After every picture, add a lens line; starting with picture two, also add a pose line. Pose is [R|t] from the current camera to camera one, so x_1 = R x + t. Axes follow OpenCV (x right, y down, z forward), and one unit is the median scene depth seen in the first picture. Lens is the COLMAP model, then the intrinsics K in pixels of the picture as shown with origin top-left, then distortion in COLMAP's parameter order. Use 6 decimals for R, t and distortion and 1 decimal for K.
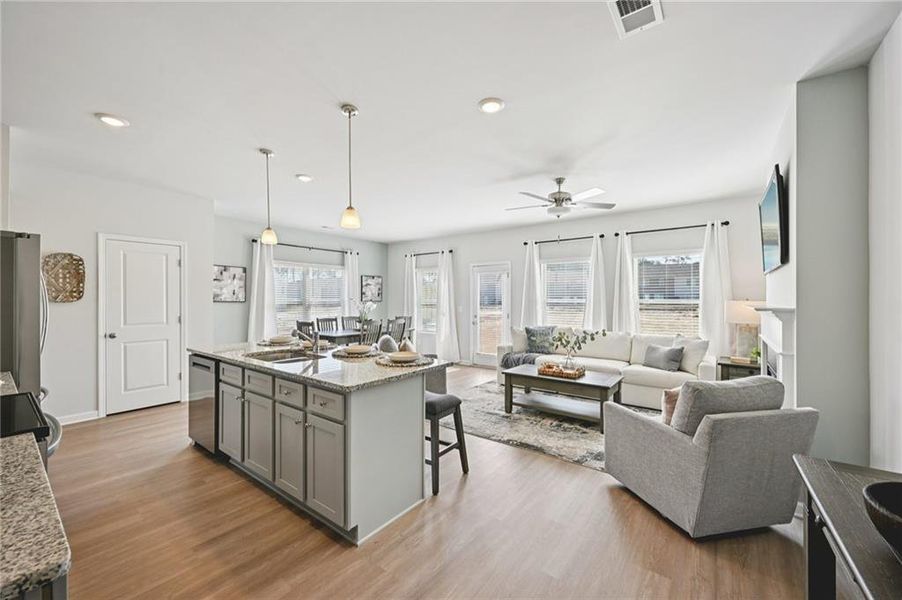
lens RADIAL K [[354.2, 0, 451.0], [0, 354.2, 300.0], [0, 0, 1]] dist [-0.002745, -0.000287]
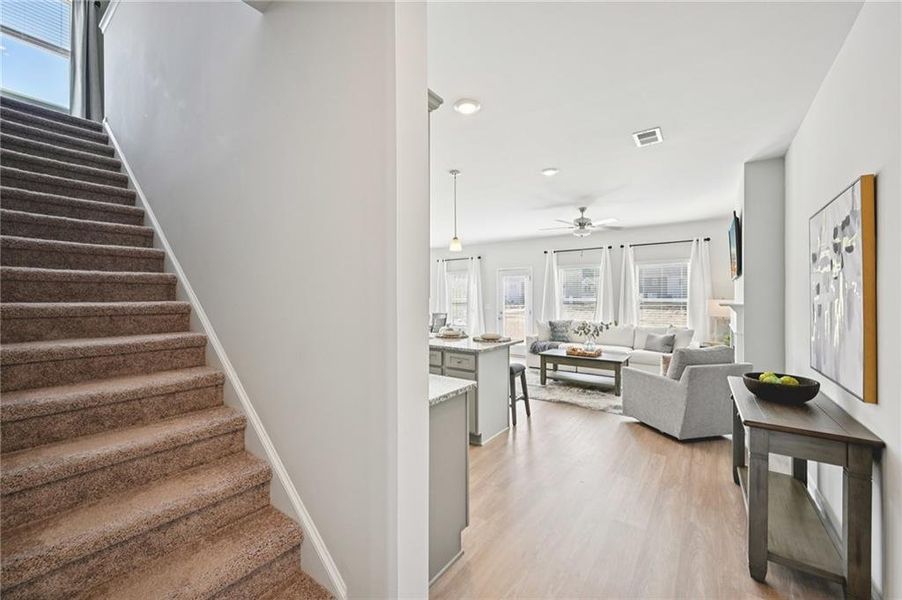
lens RADIAL K [[354.2, 0, 451.0], [0, 354.2, 300.0], [0, 0, 1]] dist [-0.002745, -0.000287]
pose [[0.999886, -0.000892, 0.015082, -0.212012], [0.000847, 0.999995, 0.003039, -0.000783], [-0.015085, -0.003026, 0.999882, -0.329304]]
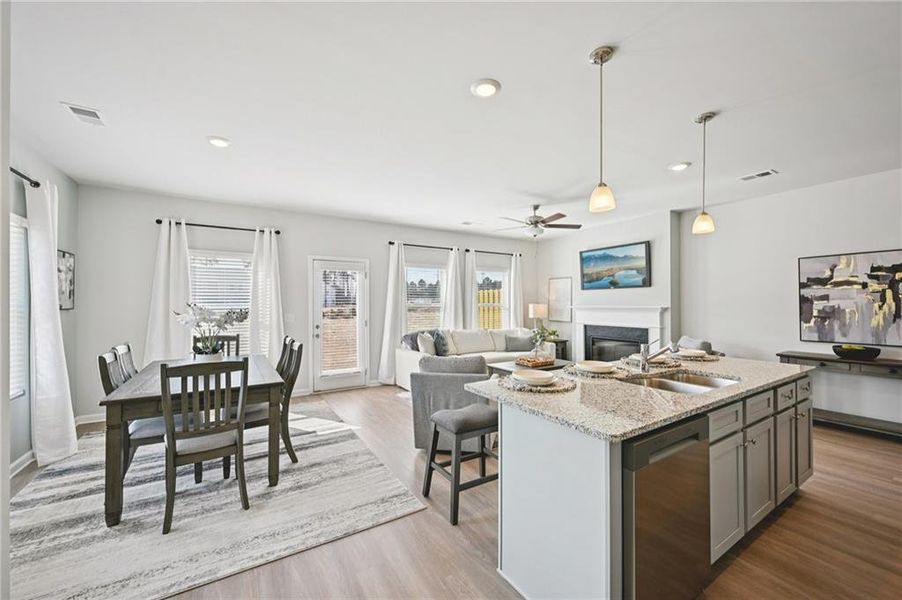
lens RADIAL K [[354.2, 0, 451.0], [0, 354.2, 300.0], [0, 0, 1]] dist [-0.002745, -0.000287]
pose [[0.350213, 0.006610, 0.936647, -0.968699], [0.004537, 0.999951, -0.008753, -0.004259], [-0.936659, 0.007315, 0.350166, 0.862874]]
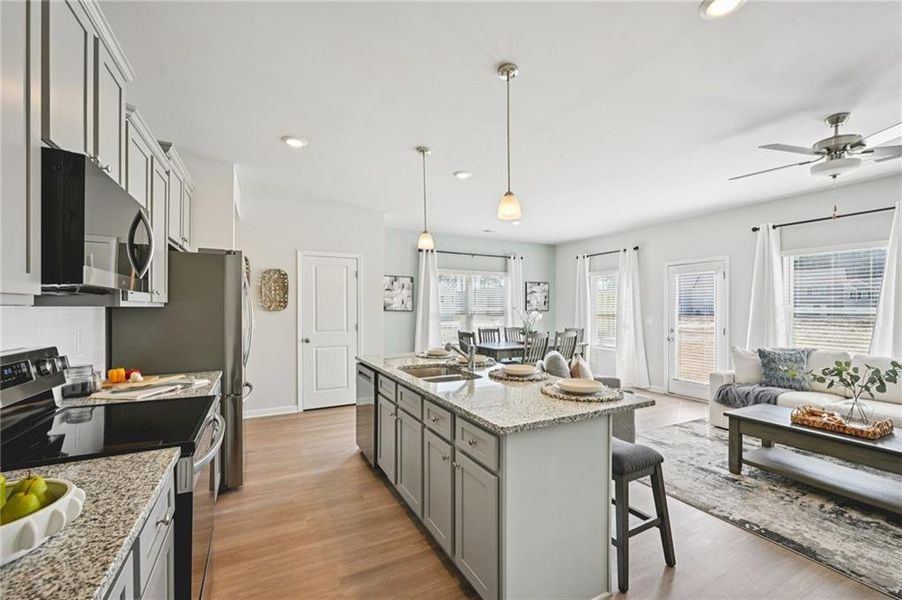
lens RADIAL K [[373.1, 0, 454.4], [0, 373.1, 309.9], [0, 0, 1]] dist [-0.001779, 0.000090]
pose [[0.904860, 0.001330, -0.425707, -0.024321], [-0.000578, 0.999998, 0.001896, 0.000135], [0.425709, -0.001470, 0.904859, 0.120425]]
